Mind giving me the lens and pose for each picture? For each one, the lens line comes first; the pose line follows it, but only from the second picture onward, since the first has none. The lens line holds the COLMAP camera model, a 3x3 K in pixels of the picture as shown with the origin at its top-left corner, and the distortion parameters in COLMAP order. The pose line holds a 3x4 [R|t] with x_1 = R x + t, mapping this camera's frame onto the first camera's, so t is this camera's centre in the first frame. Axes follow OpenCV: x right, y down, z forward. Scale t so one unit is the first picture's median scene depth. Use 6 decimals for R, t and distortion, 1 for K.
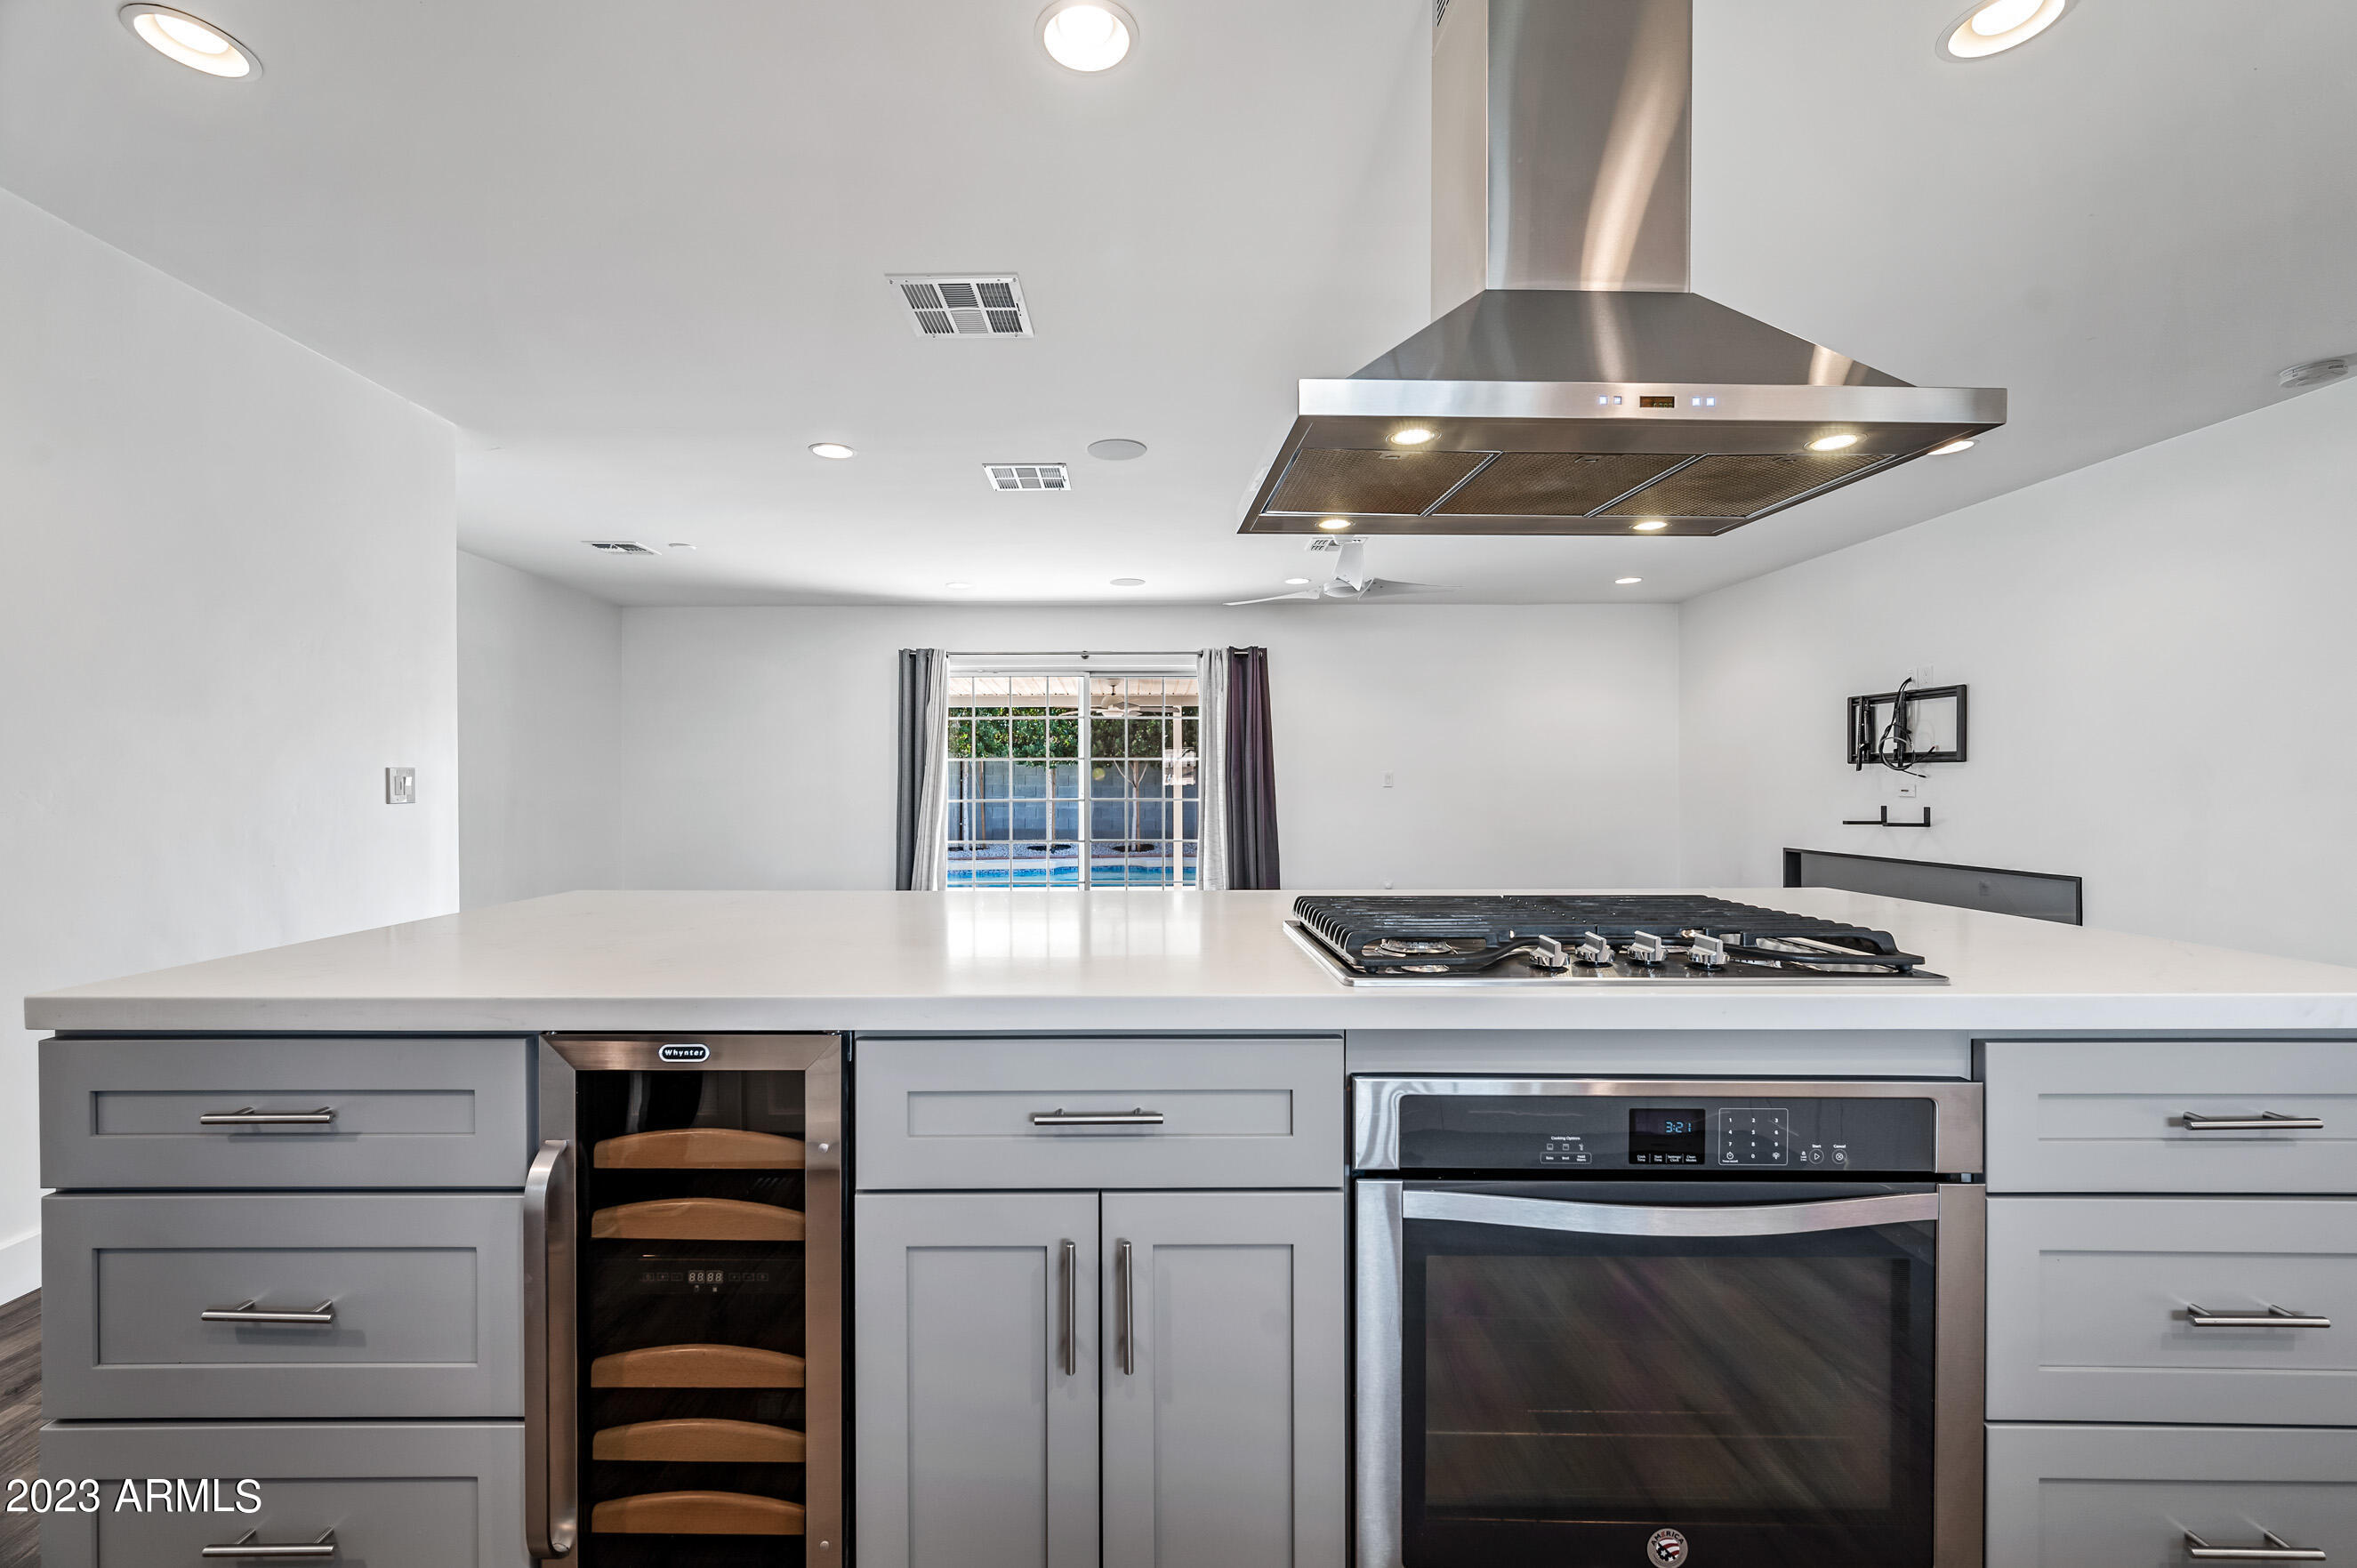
lens RADIAL K [[926.7, 0, 1174.6], [0, 926.7, 780.2], [0, 0, 1]] dist [0.002329, 0.000402]
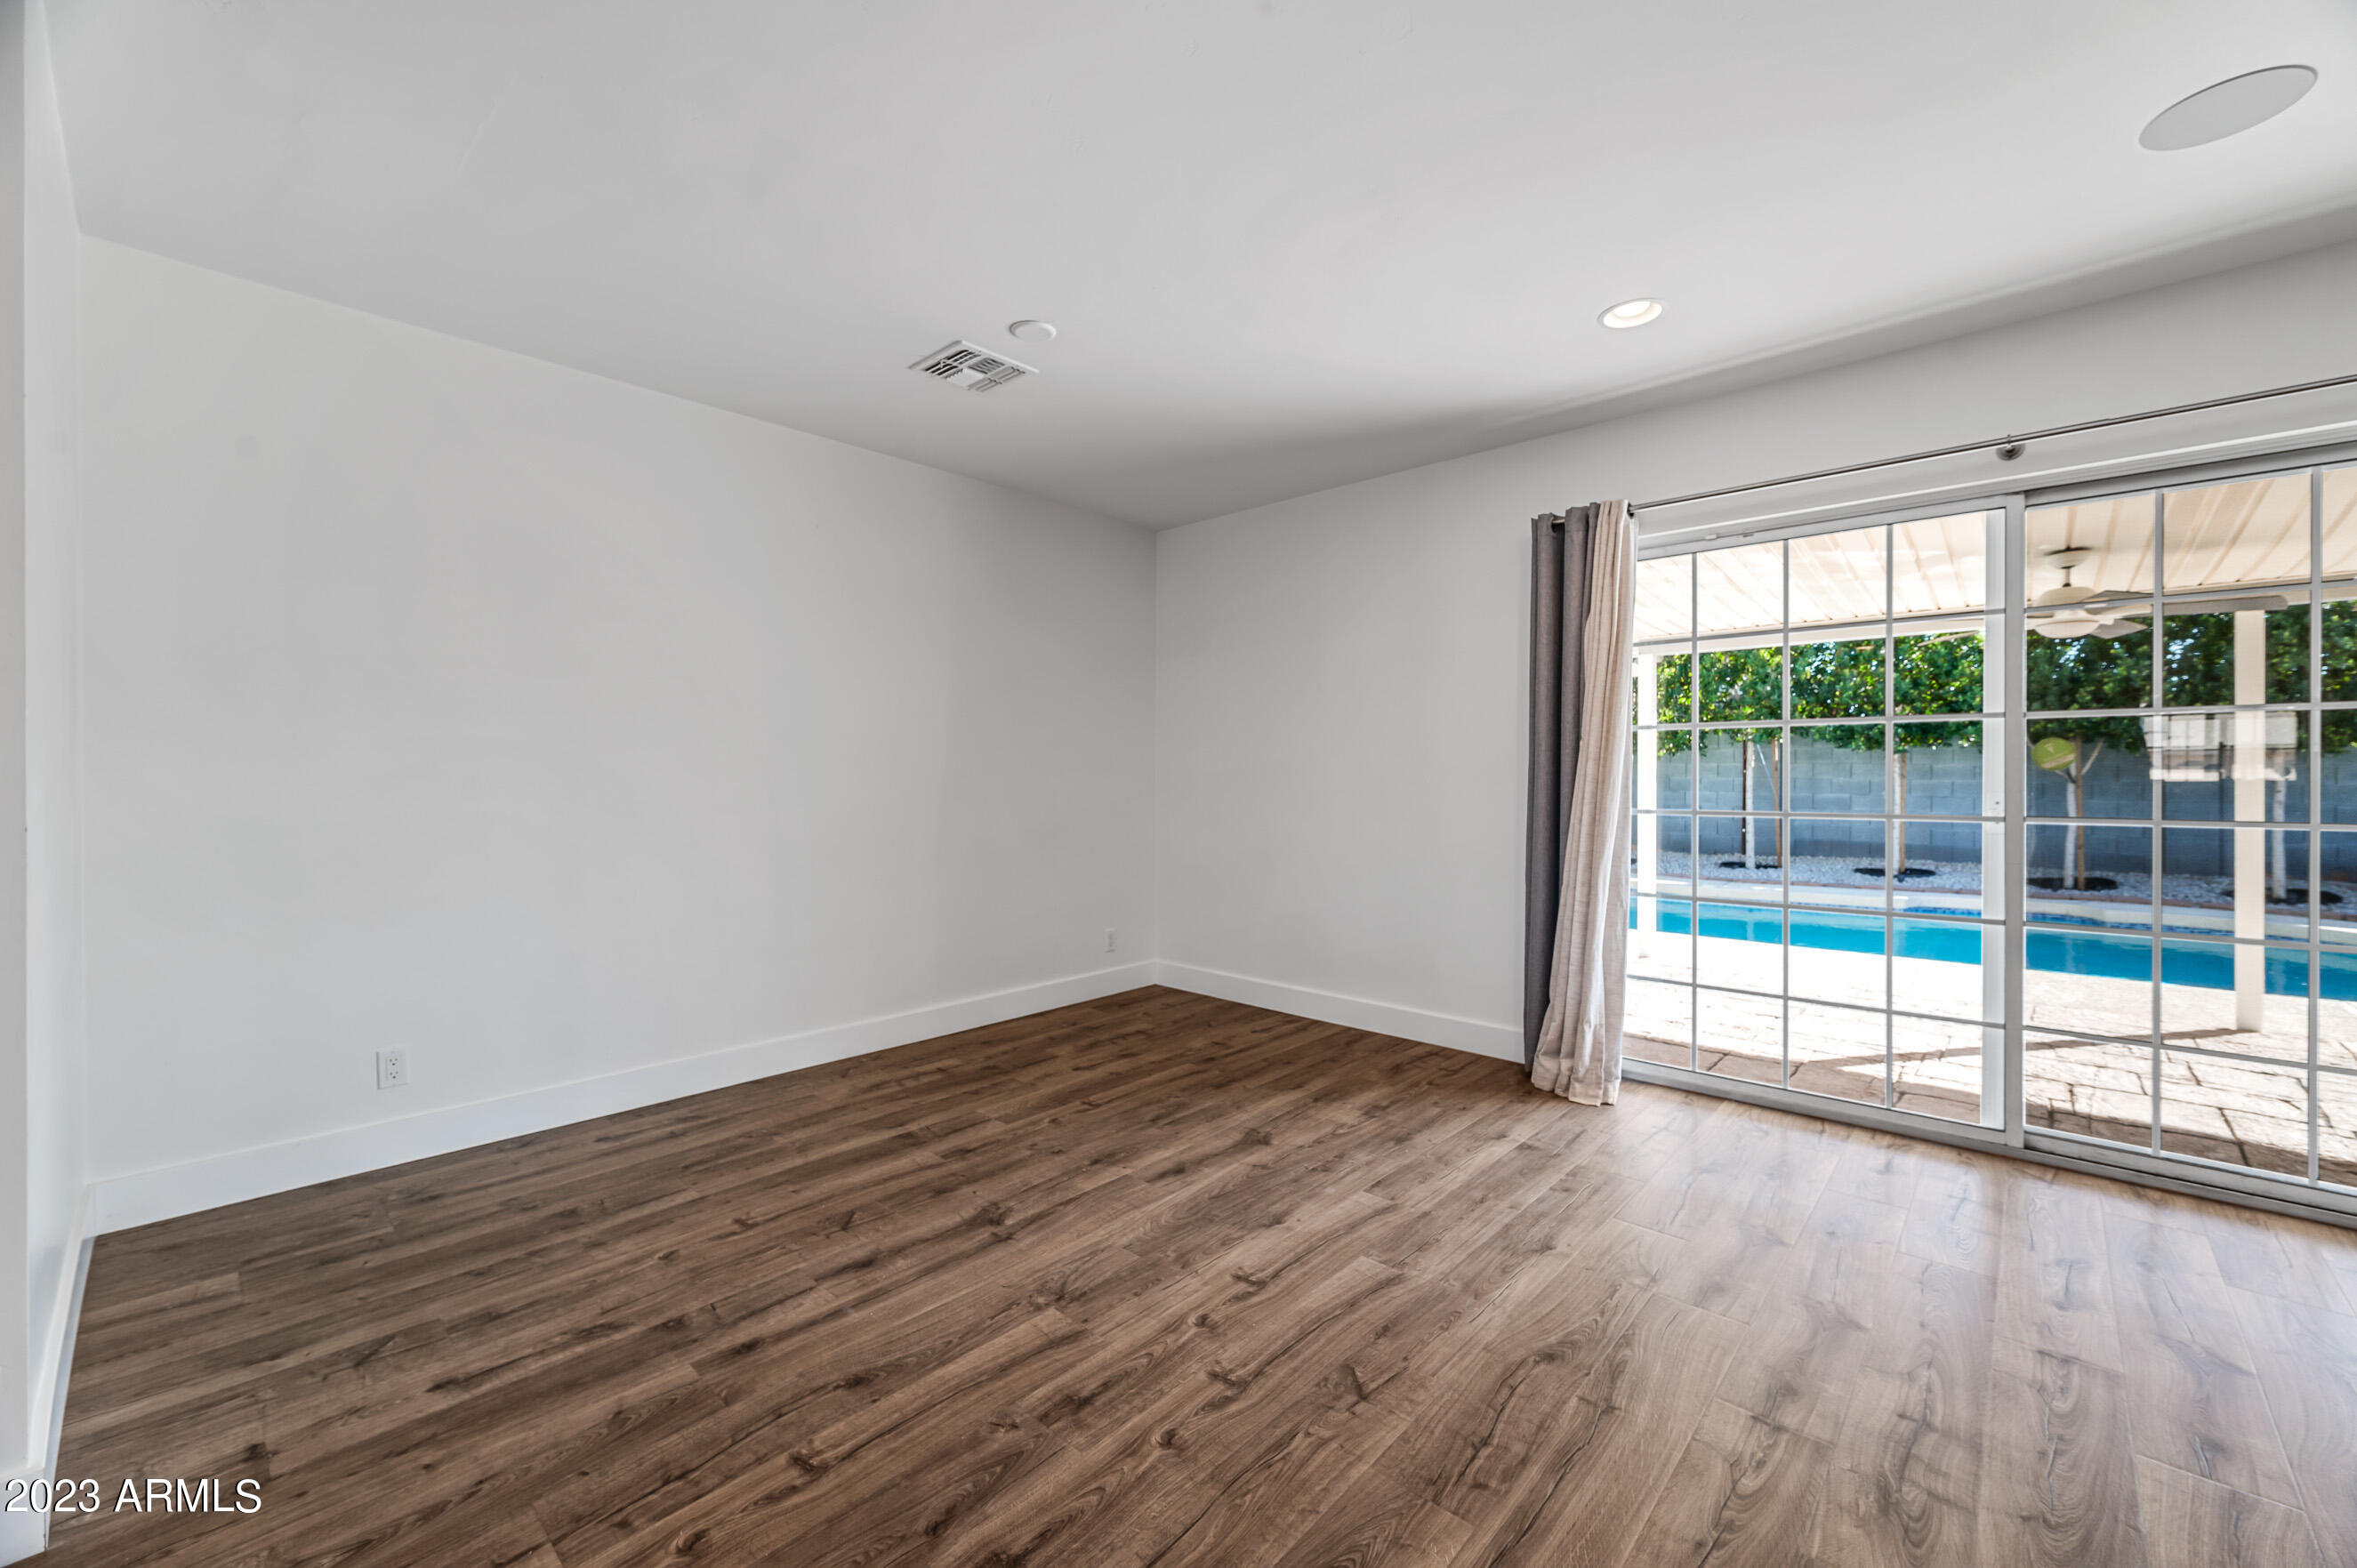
lens RADIAL K [[926.7, 0, 1174.6], [0, 926.7, 780.2], [0, 0, 1]] dist [0.002329, 0.000402]
pose [[0.701543, 0.004229, -0.712614, -0.063055], [0.003816, 0.999946, 0.009691, -0.000335], [0.712617, -0.009518, 0.701489, 0.465255]]
